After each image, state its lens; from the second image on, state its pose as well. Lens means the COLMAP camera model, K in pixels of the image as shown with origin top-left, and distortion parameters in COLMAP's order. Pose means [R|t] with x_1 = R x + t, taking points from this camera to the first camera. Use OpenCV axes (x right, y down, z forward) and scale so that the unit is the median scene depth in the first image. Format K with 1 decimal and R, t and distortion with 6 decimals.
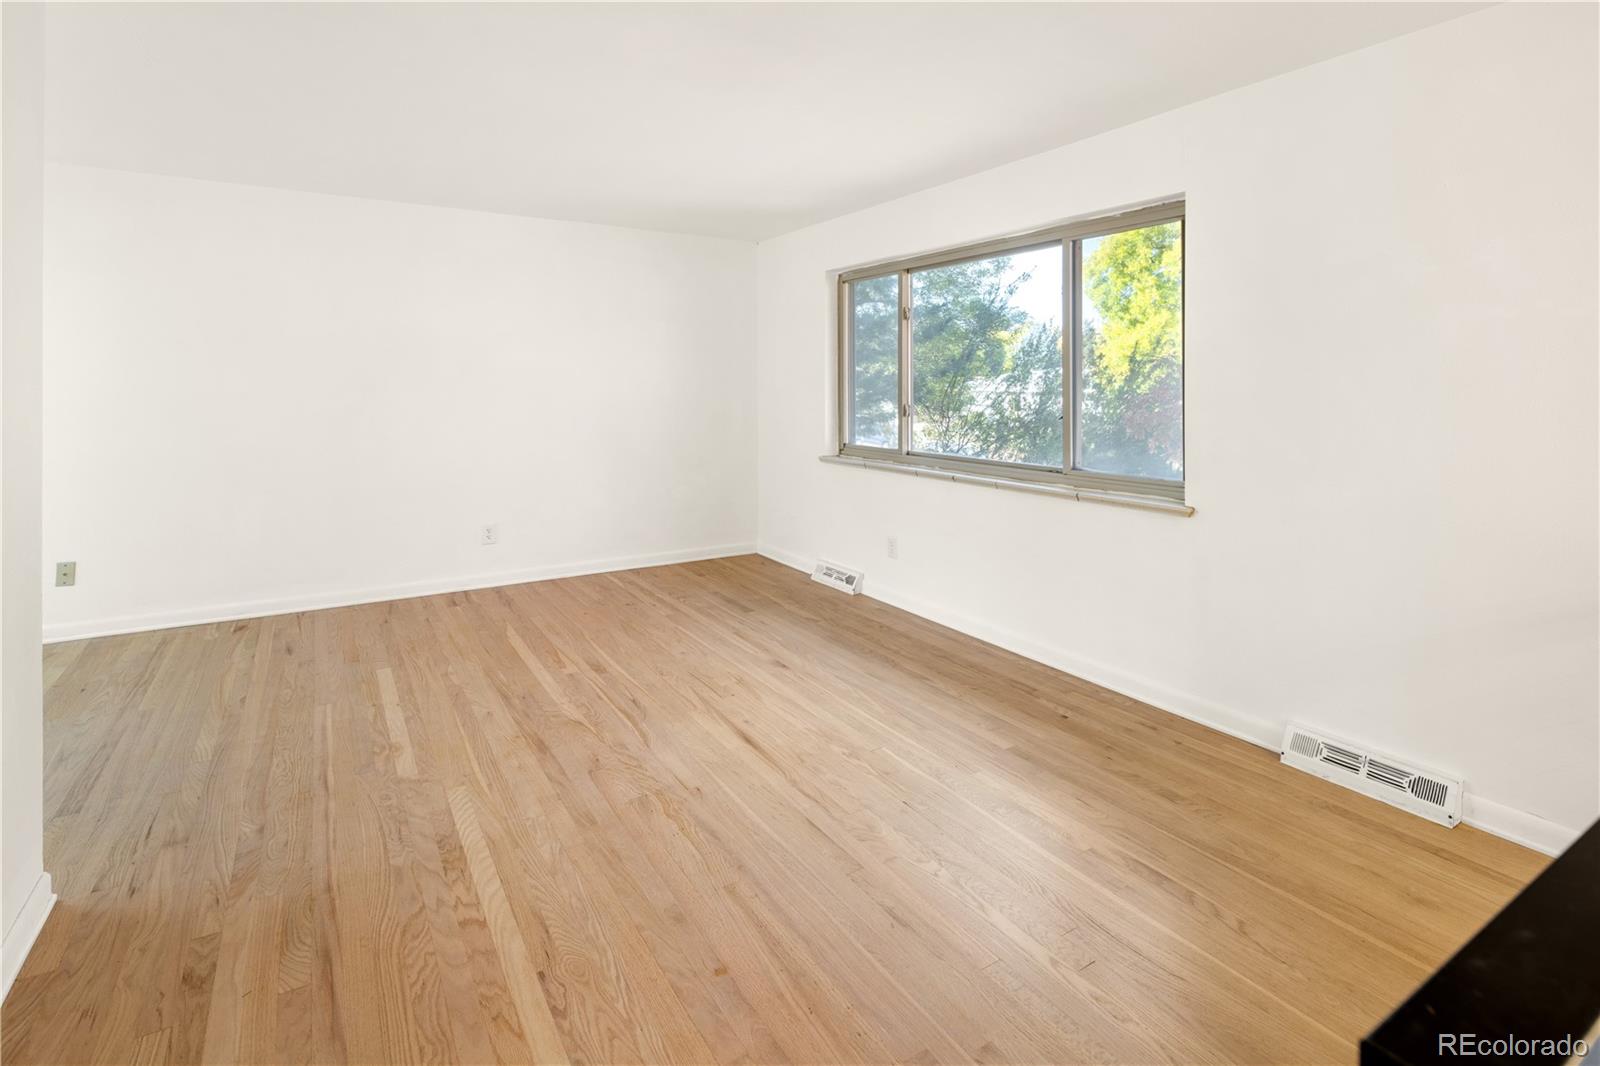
lens RADIAL K [[765.5, 0, 788.3], [0, 765.5, 523.9], [0, 0, 1]] dist [-0.004156, -0.001632]
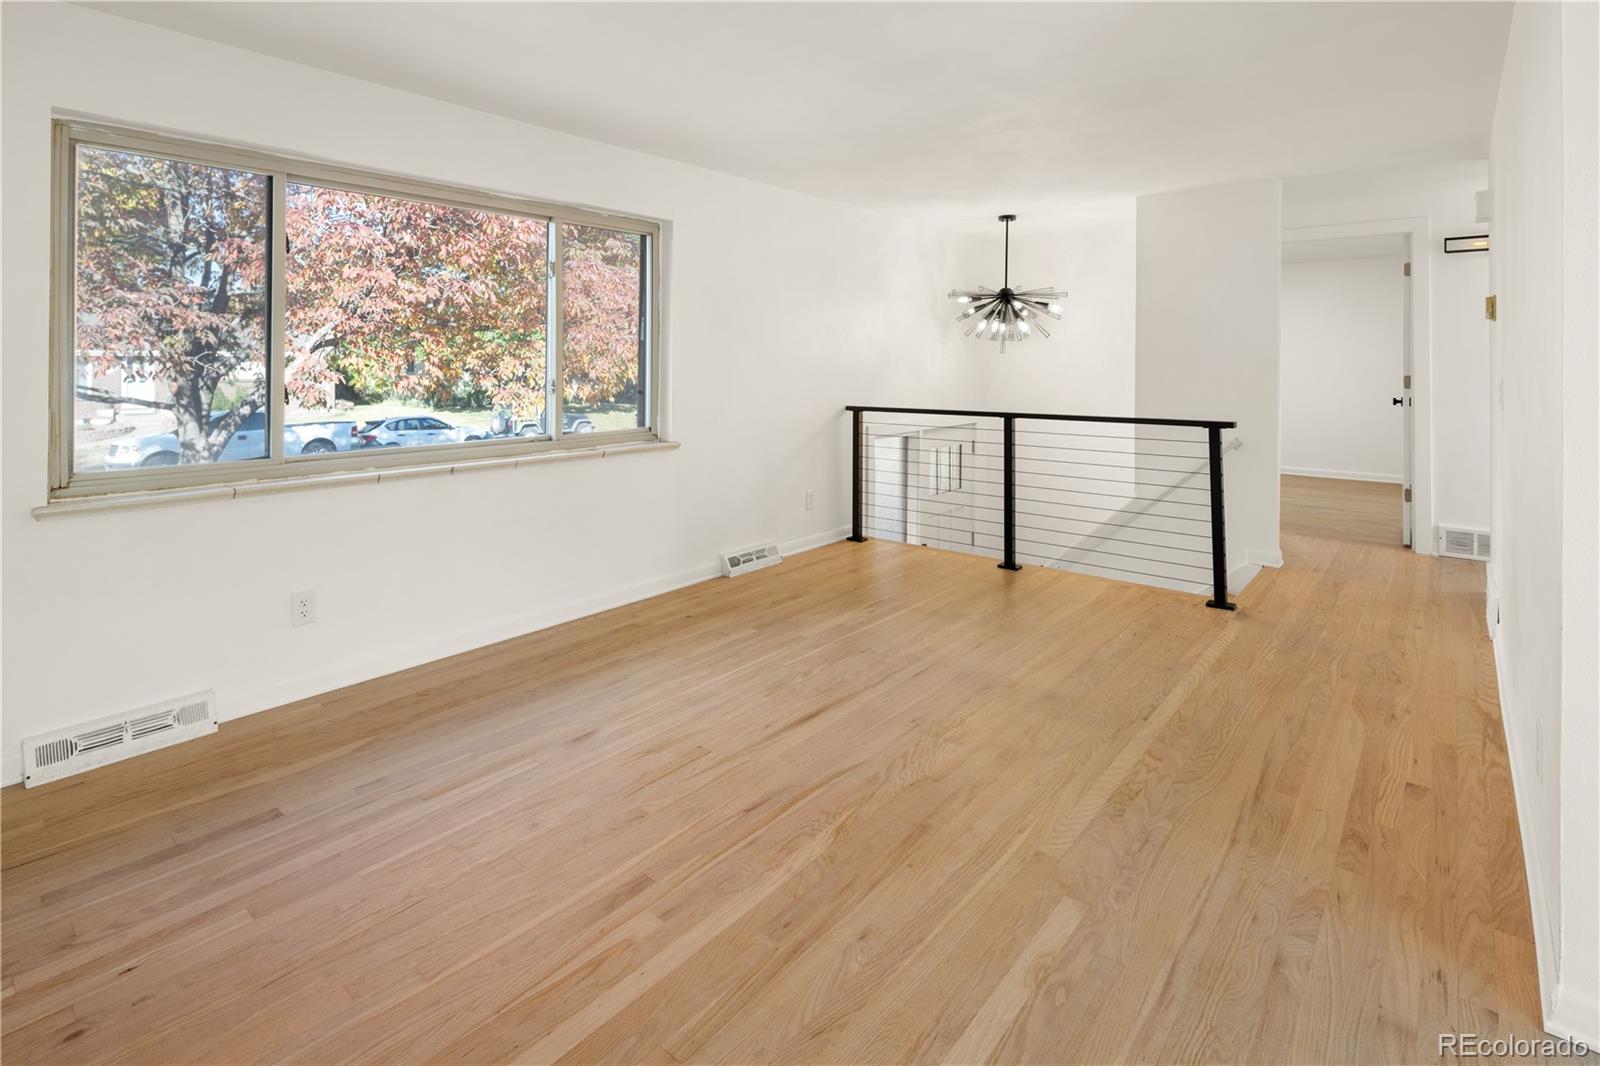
lens RADIAL K [[765.5, 0, 797.1], [0, 765.5, 524.8], [0, 0, 1]] dist [-0.004156, -0.001632]
pose [[-0.319605, -0.201918, 0.925787, -1.056146], [0.167198, 0.949684, 0.264851, -0.249973], [-0.932683, 0.239437, -0.269763, 1.420675]]
